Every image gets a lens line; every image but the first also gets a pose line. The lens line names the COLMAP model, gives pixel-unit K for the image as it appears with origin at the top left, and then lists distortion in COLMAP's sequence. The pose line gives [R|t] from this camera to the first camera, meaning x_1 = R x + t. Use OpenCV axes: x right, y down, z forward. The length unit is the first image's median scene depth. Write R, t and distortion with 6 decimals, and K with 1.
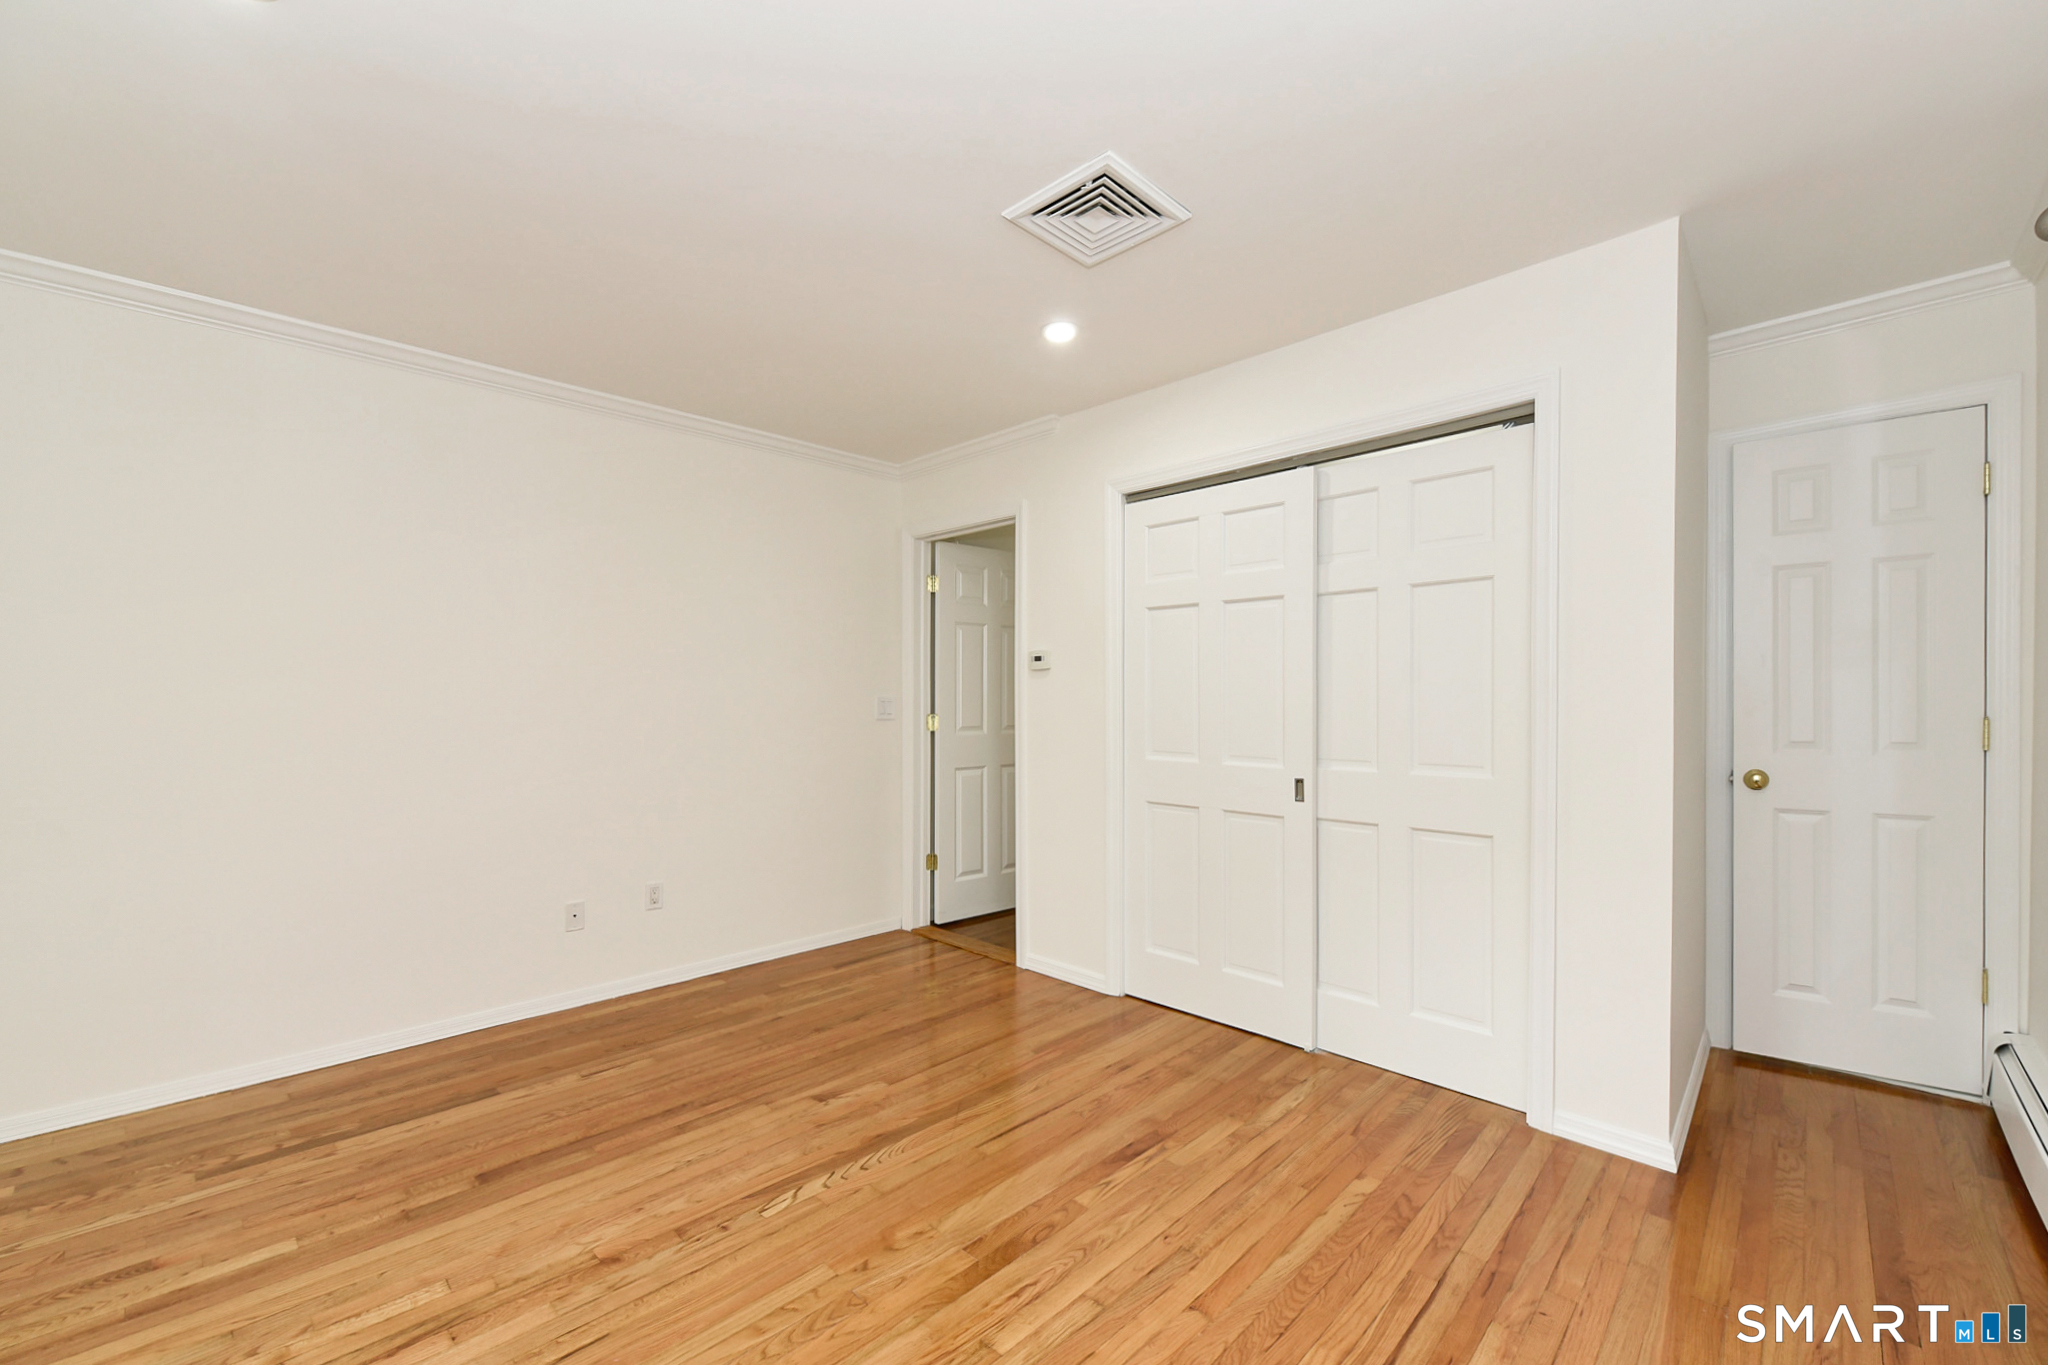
lens RADIAL K [[827.7, 0, 1023.1], [0, 827.7, 685.1], [0, 0, 1]] dist [-0.013337, -0.000103]
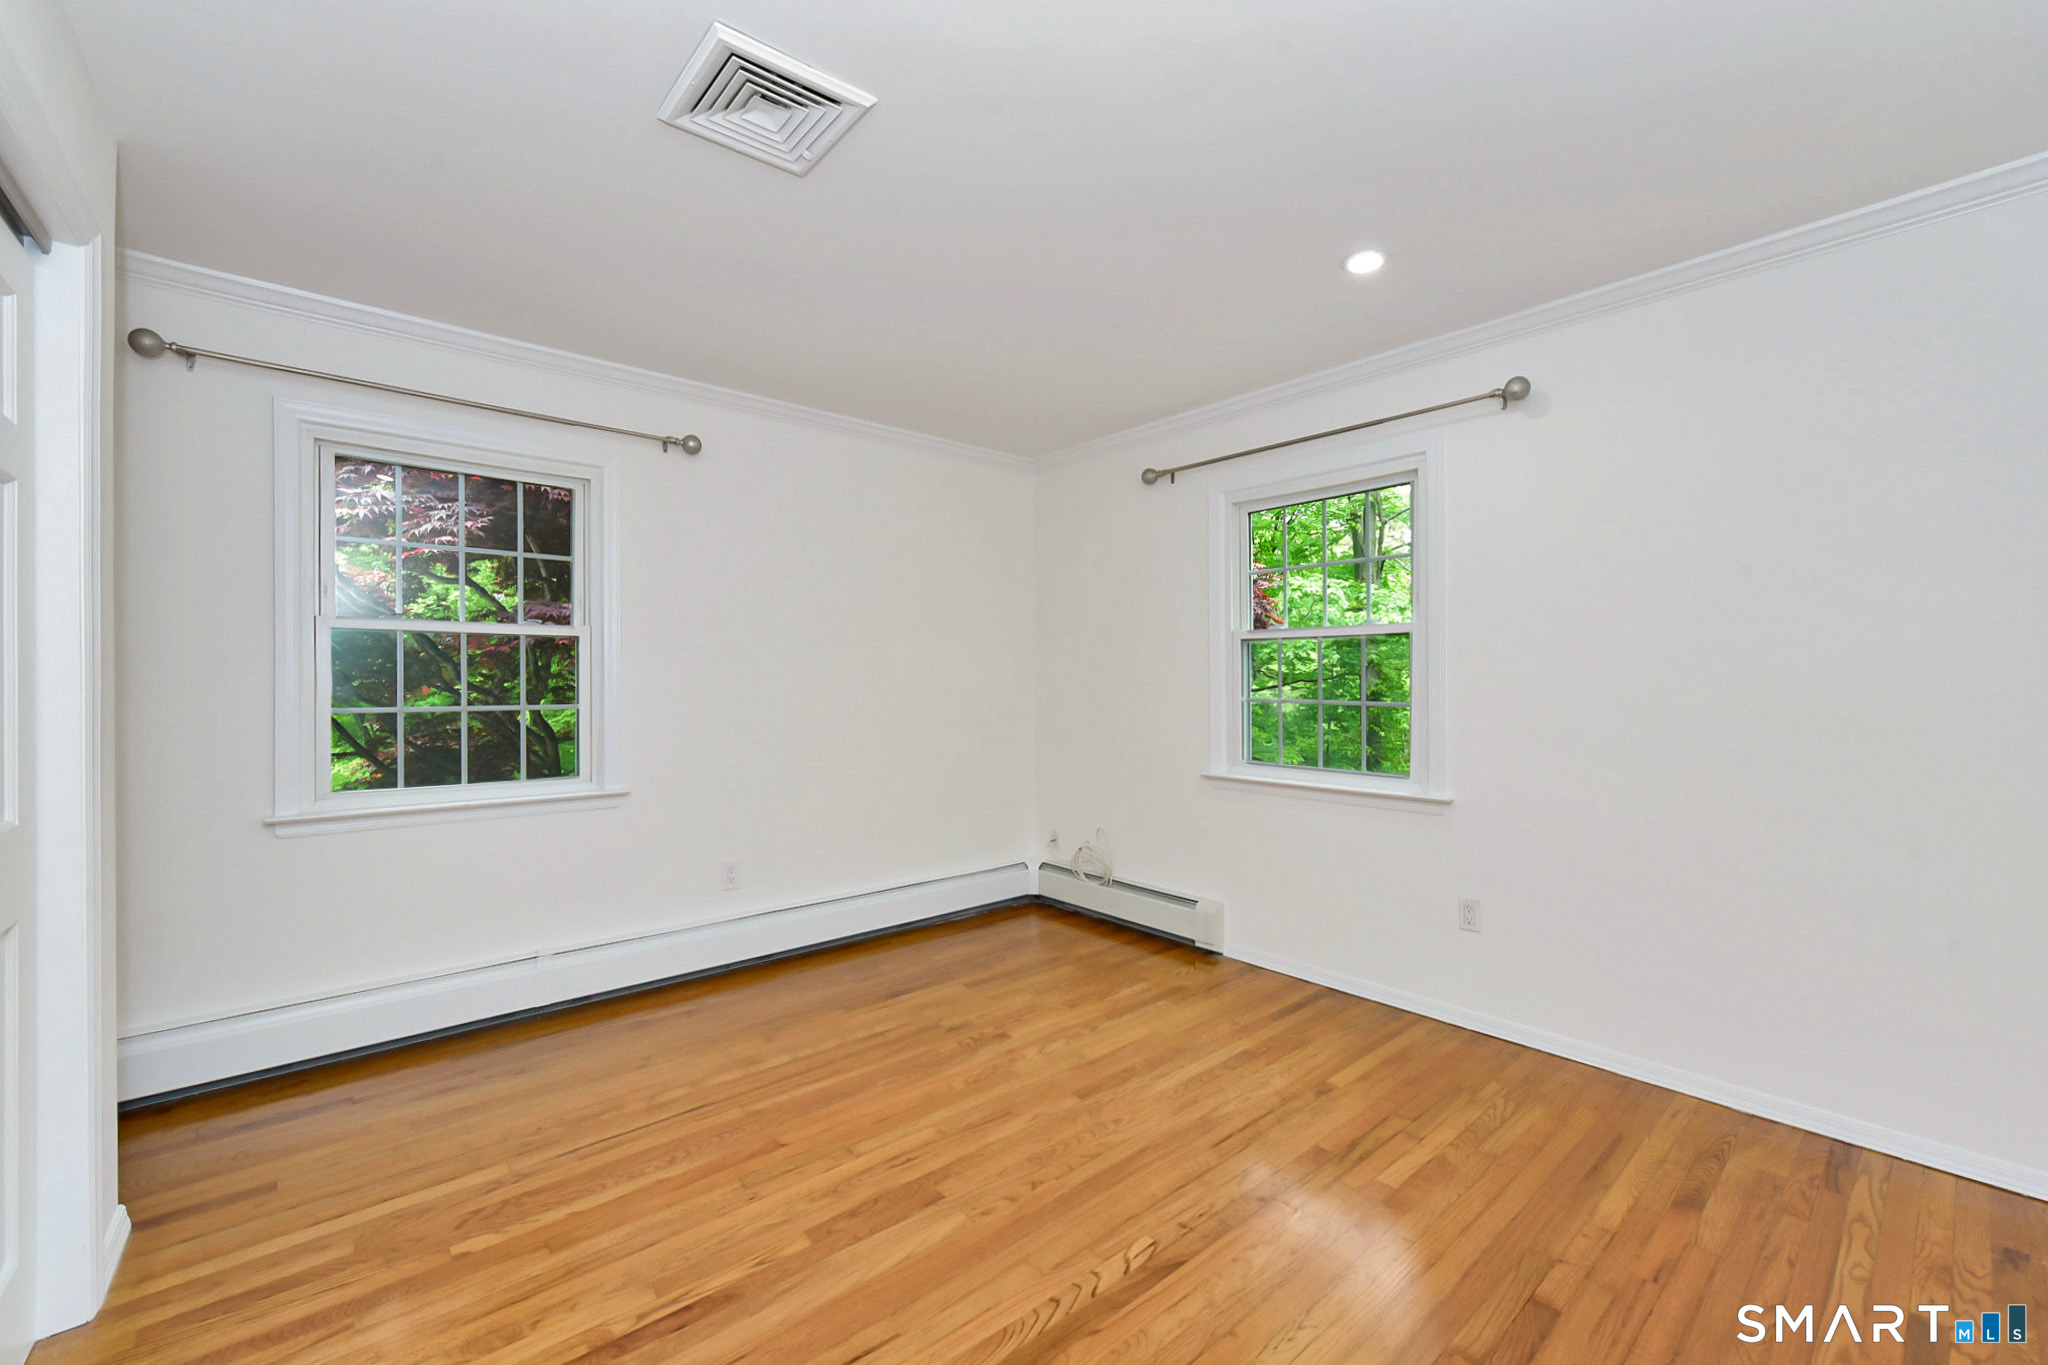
lens RADIAL K [[827.7, 0, 1023.1], [0, 827.7, 685.1], [0, 0, 1]] dist [-0.013337, -0.000103]
pose [[-0.995159, 0.000972, 0.098277, -0.270317], [0.000875, 0.999999, -0.001031, 0.019306], [-0.098278, -0.000940, -0.995159, 1.984598]]
